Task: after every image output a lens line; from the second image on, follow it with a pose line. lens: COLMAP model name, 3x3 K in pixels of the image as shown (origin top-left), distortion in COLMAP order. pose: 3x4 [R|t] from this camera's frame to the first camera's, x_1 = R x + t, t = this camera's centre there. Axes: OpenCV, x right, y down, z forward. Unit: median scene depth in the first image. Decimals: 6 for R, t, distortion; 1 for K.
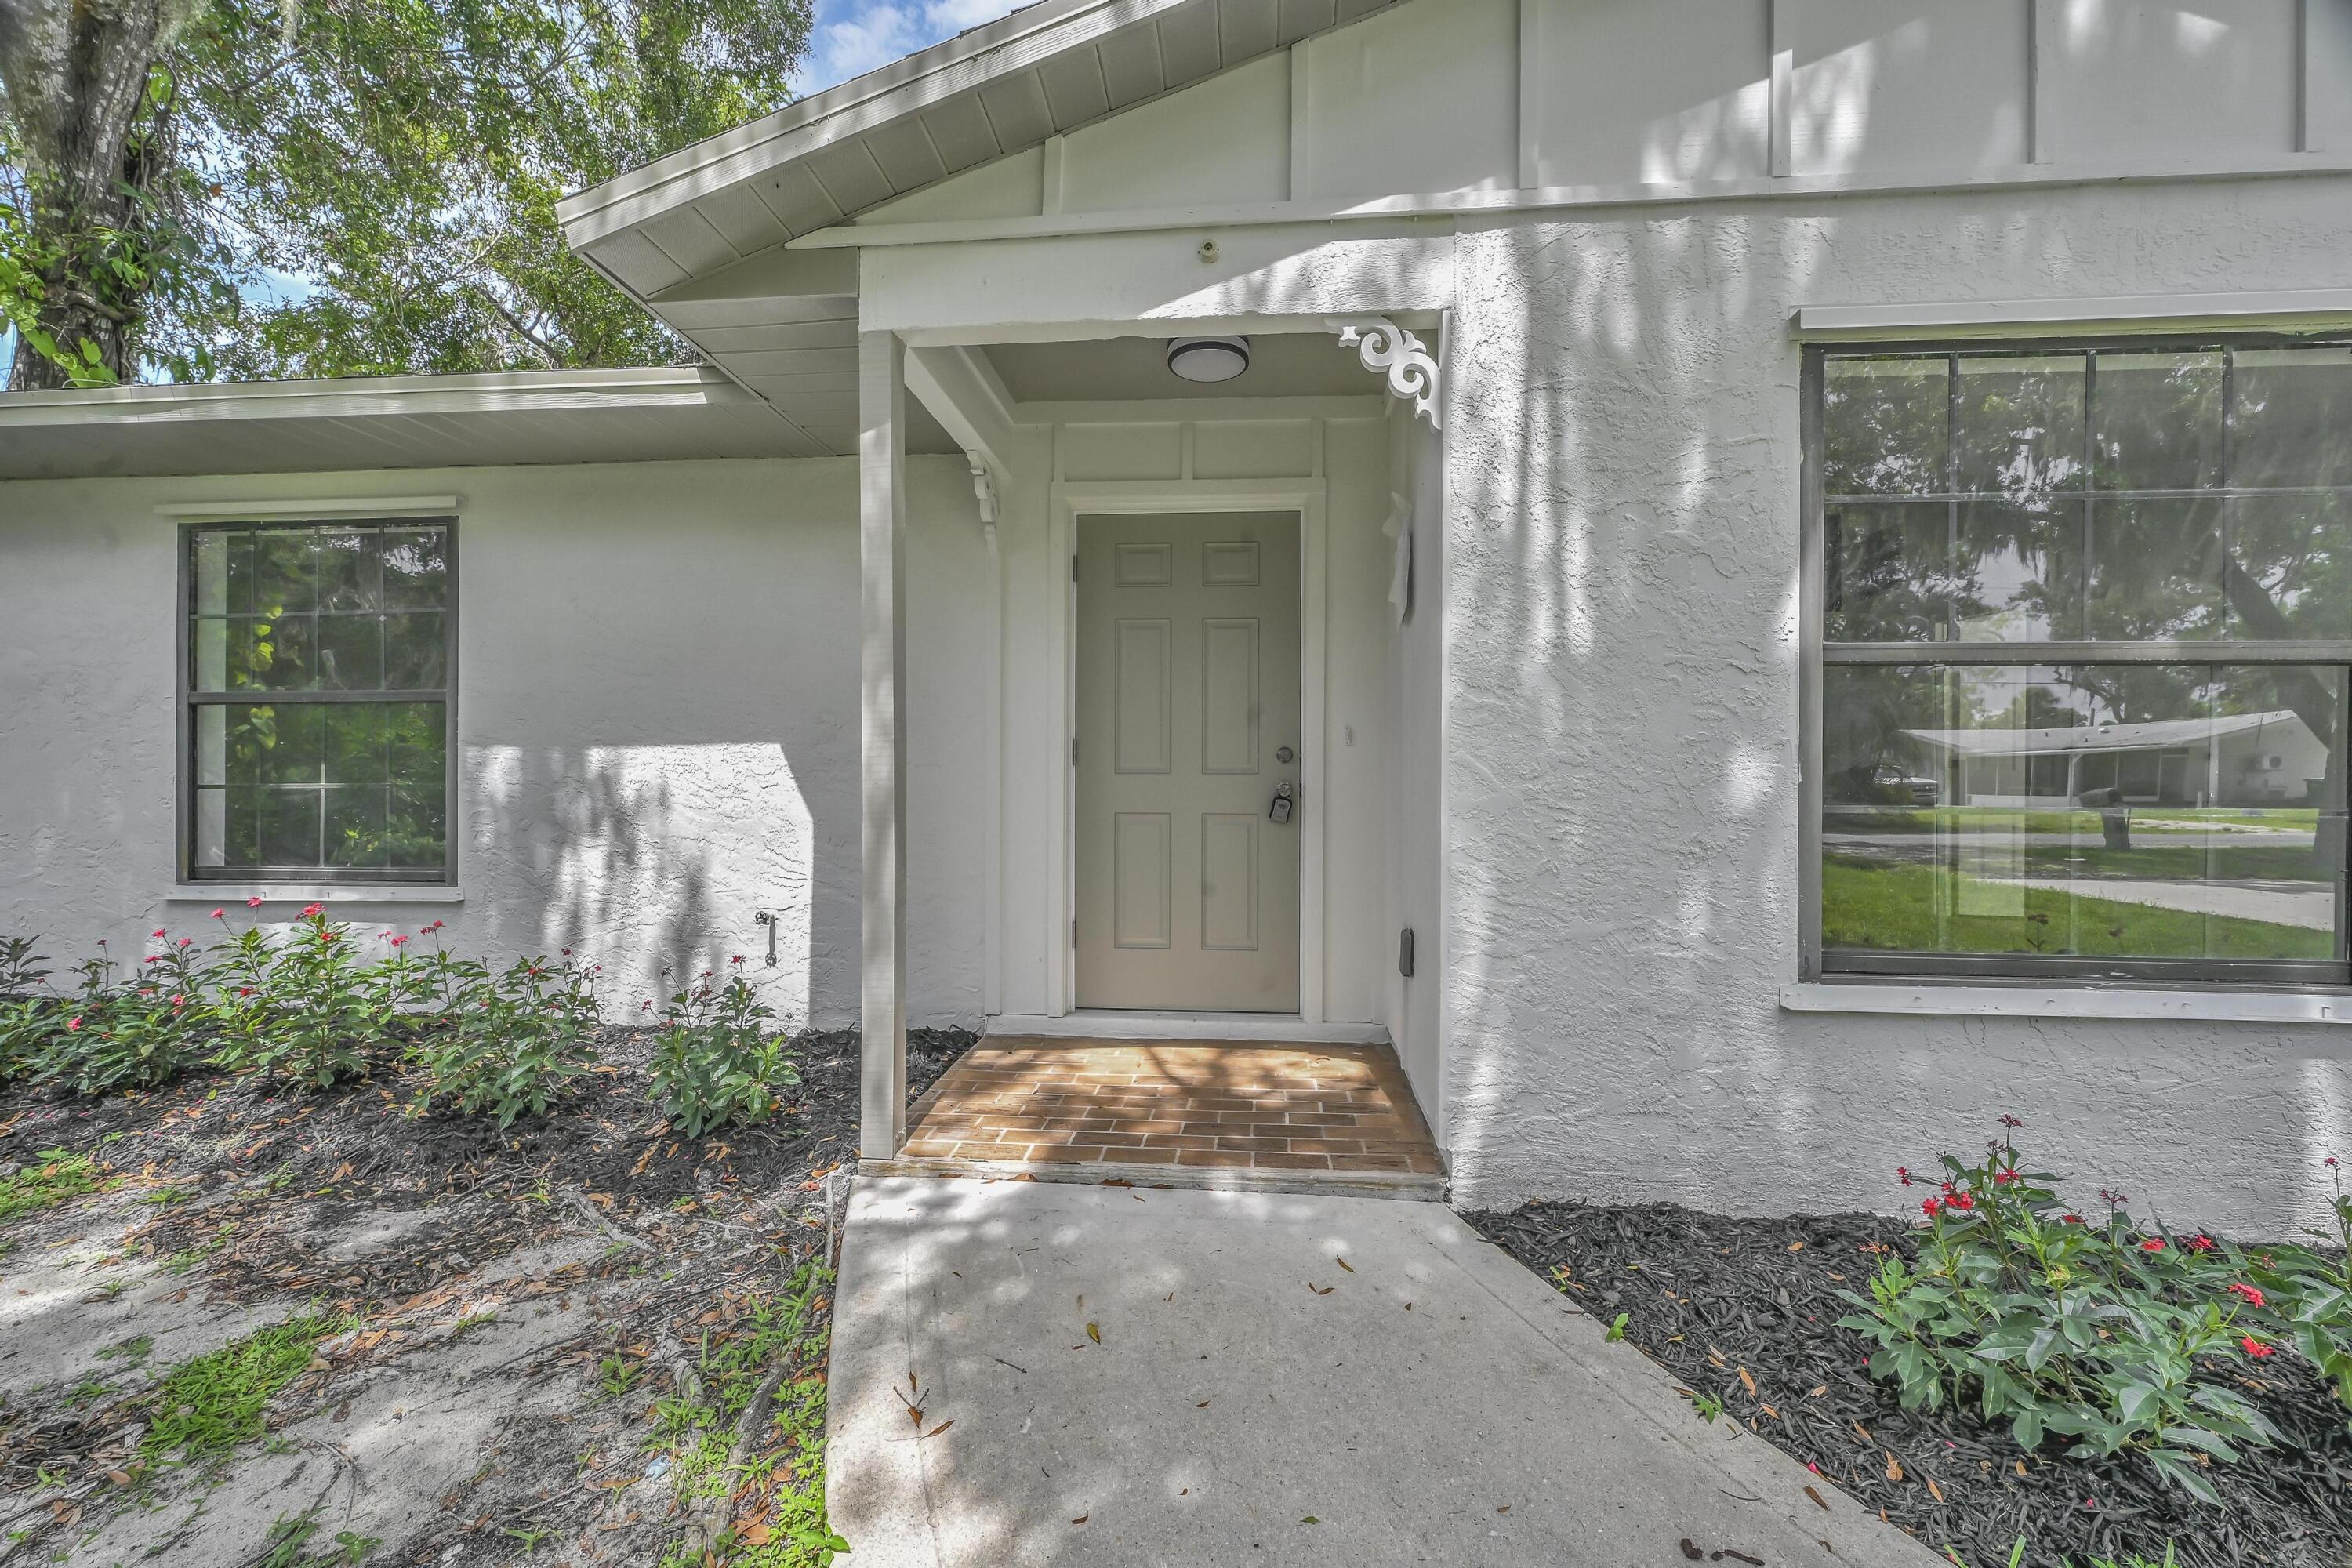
lens RADIAL K [[935.3, 0, 1187.7], [0, 935.3, 795.4], [0, 0, 1]] dist [0.002728, 0.000477]
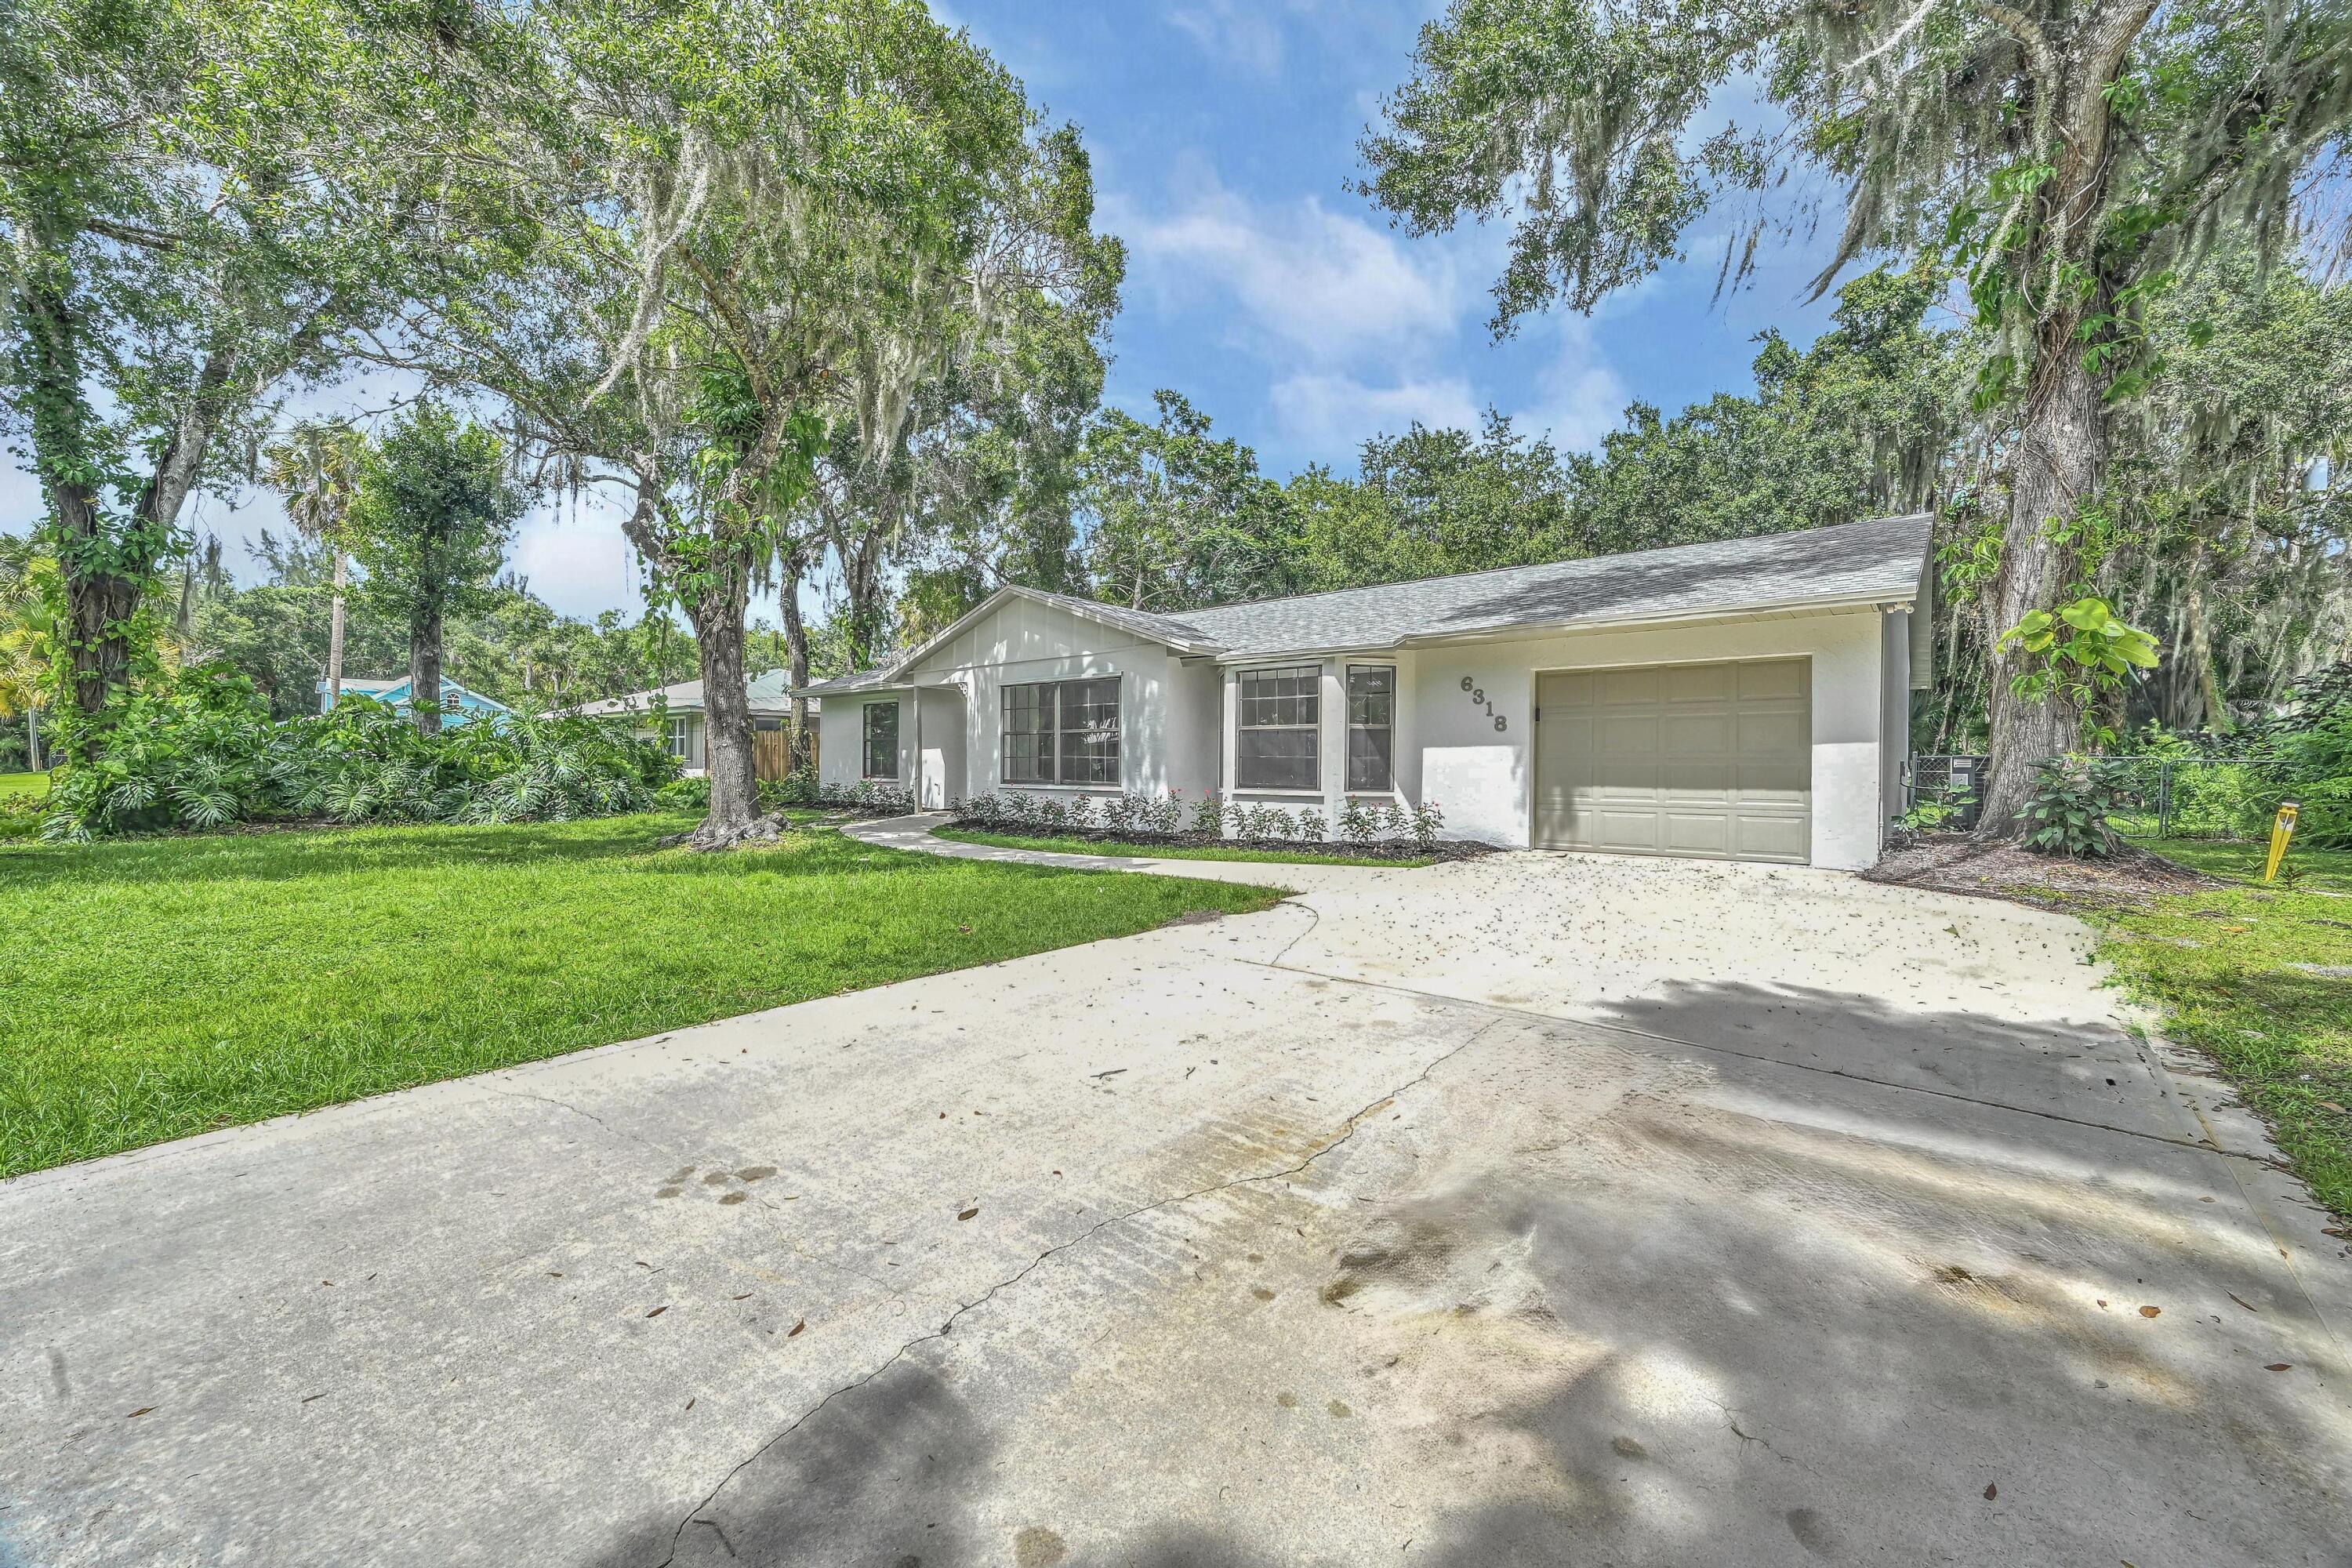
lens RADIAL K [[935.3, 0, 1171.1], [0, 935.3, 774.3], [0, 0, 1]] dist [0.002728, 0.000477]
pose [[0.815996, 0.001173, -0.578057, 5.073917], [0.002808, 0.999978, 0.005992, 0.082731], [0.578051, -0.006513, 0.815975, -3.404527]]
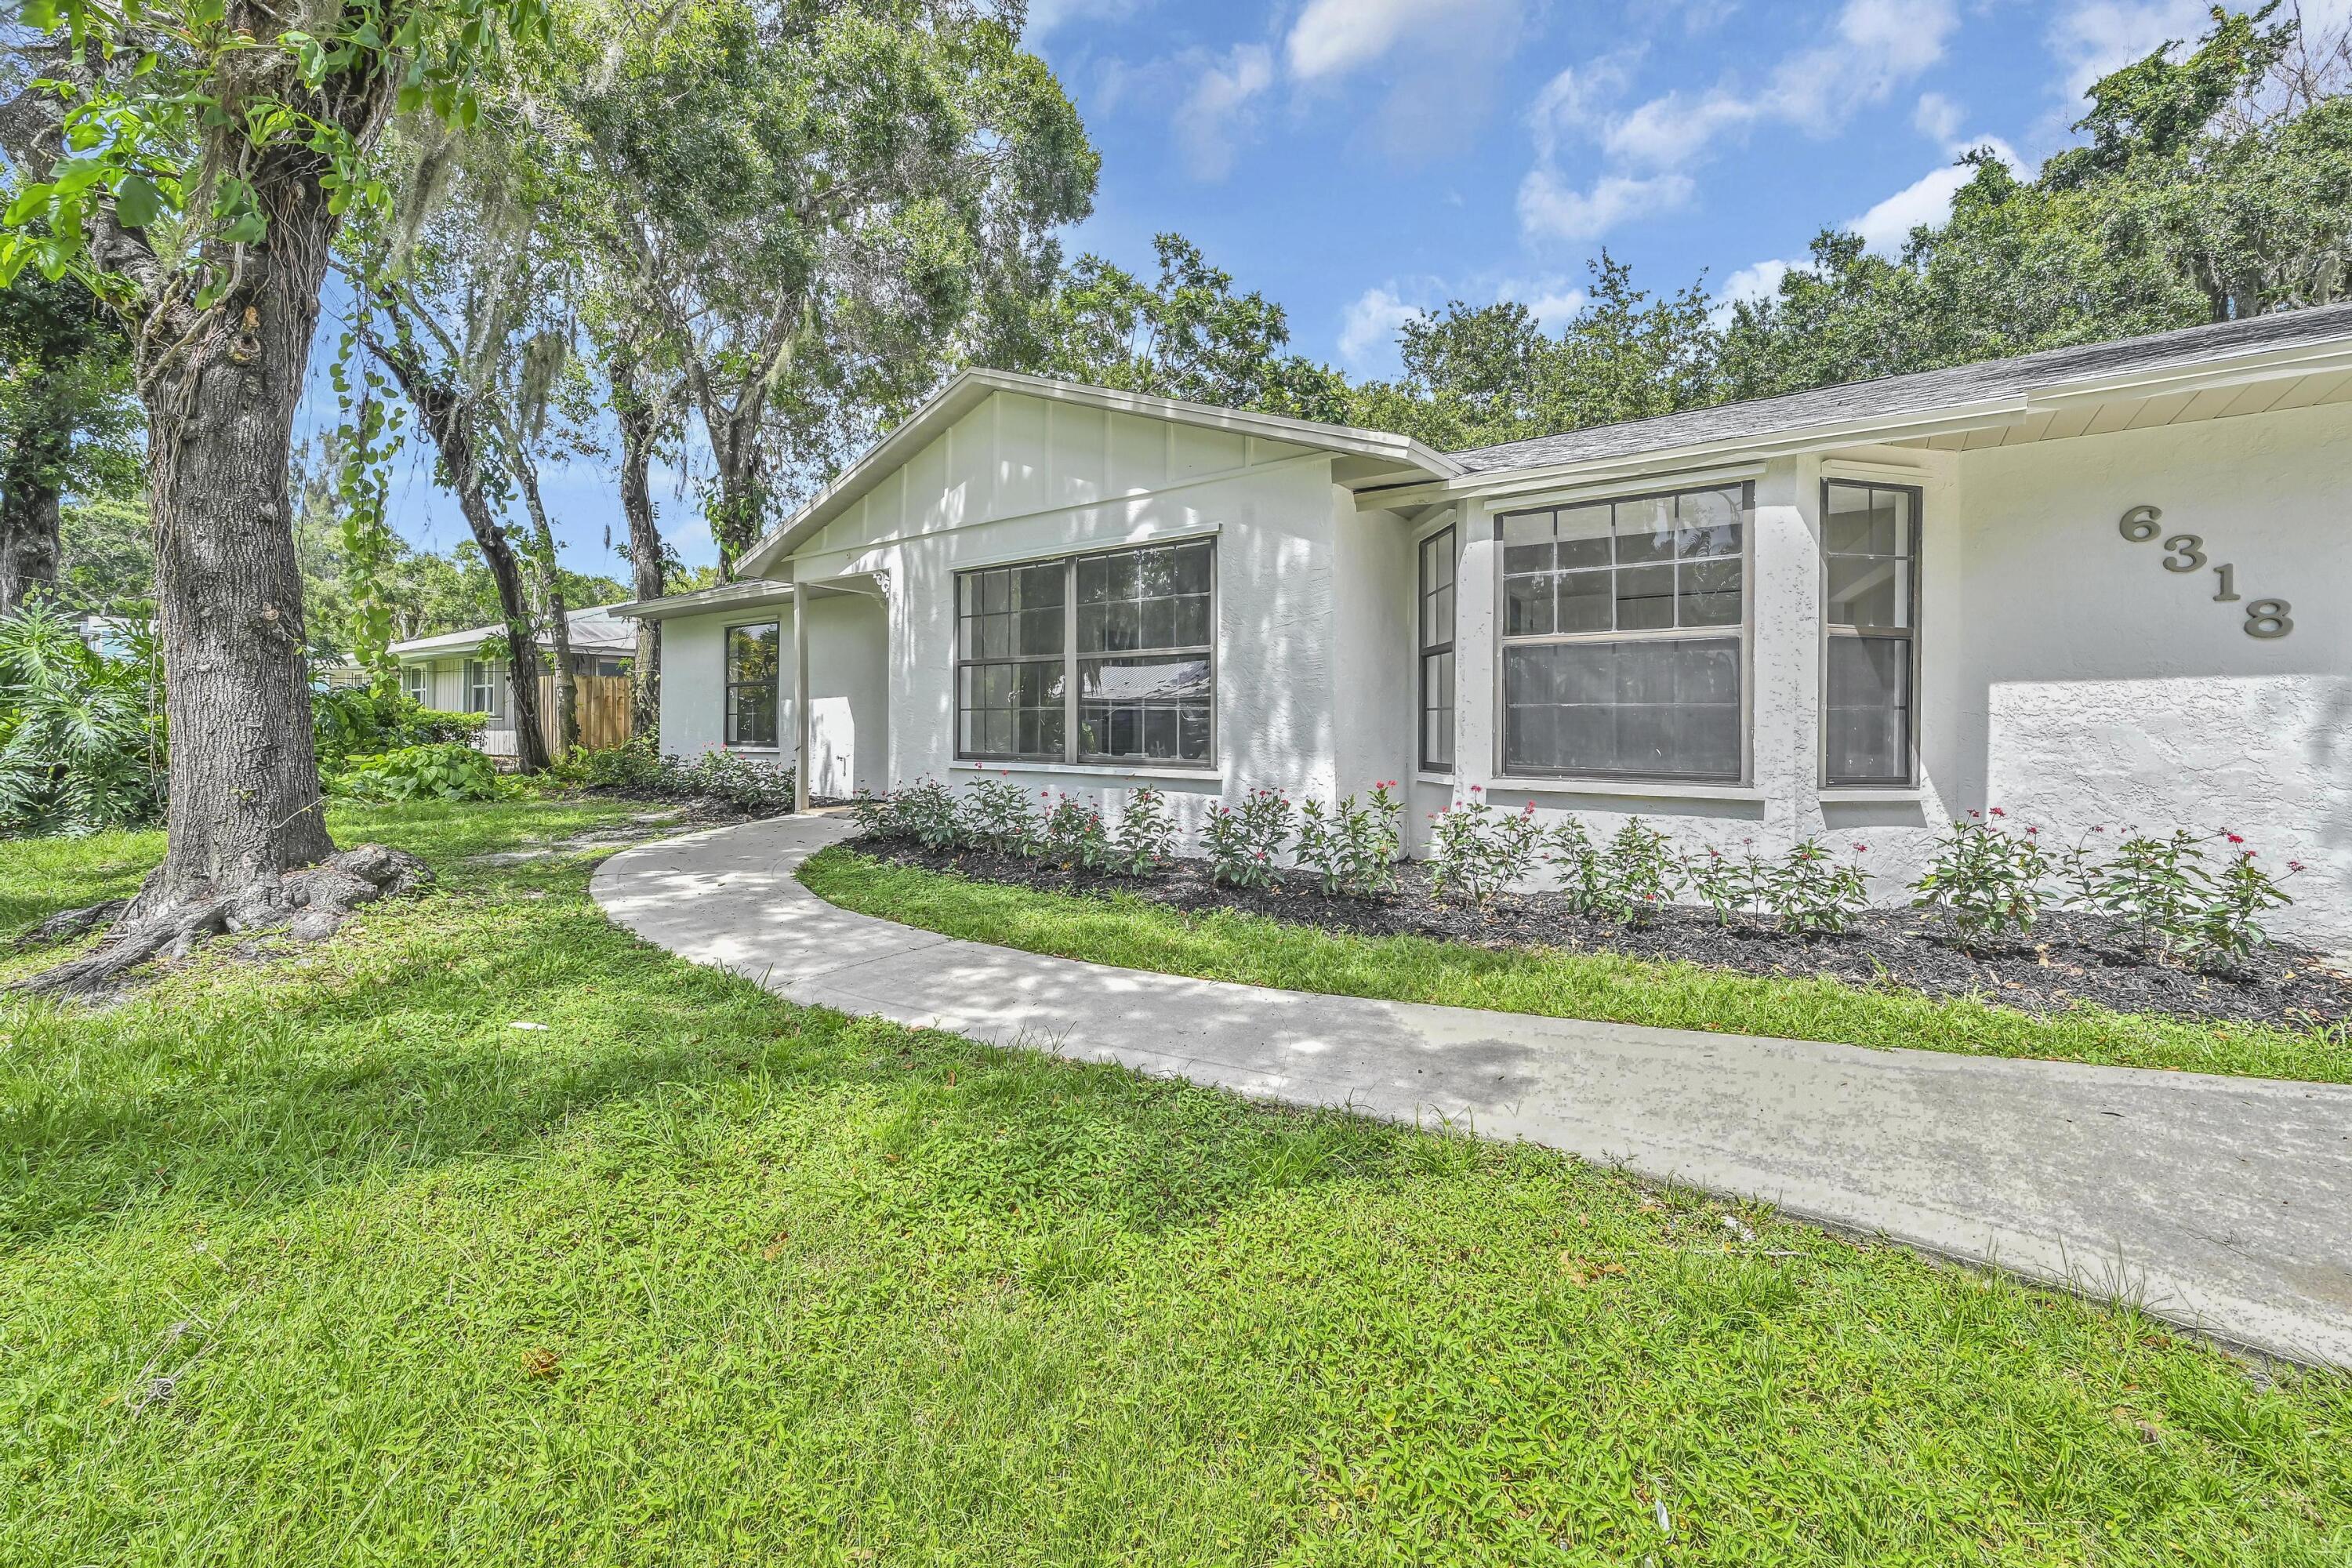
lens RADIAL K [[935.3, 0, 1188.3], [0, 935.3, 736.2], [0, 0, 1]] dist [0.002728, 0.000477]
pose [[0.856796, 0.001500, -0.515653, 2.943656], [0.002513, 0.999972, 0.007085, 0.074446], [0.515649, -0.007366, 0.856768, -1.363266]]
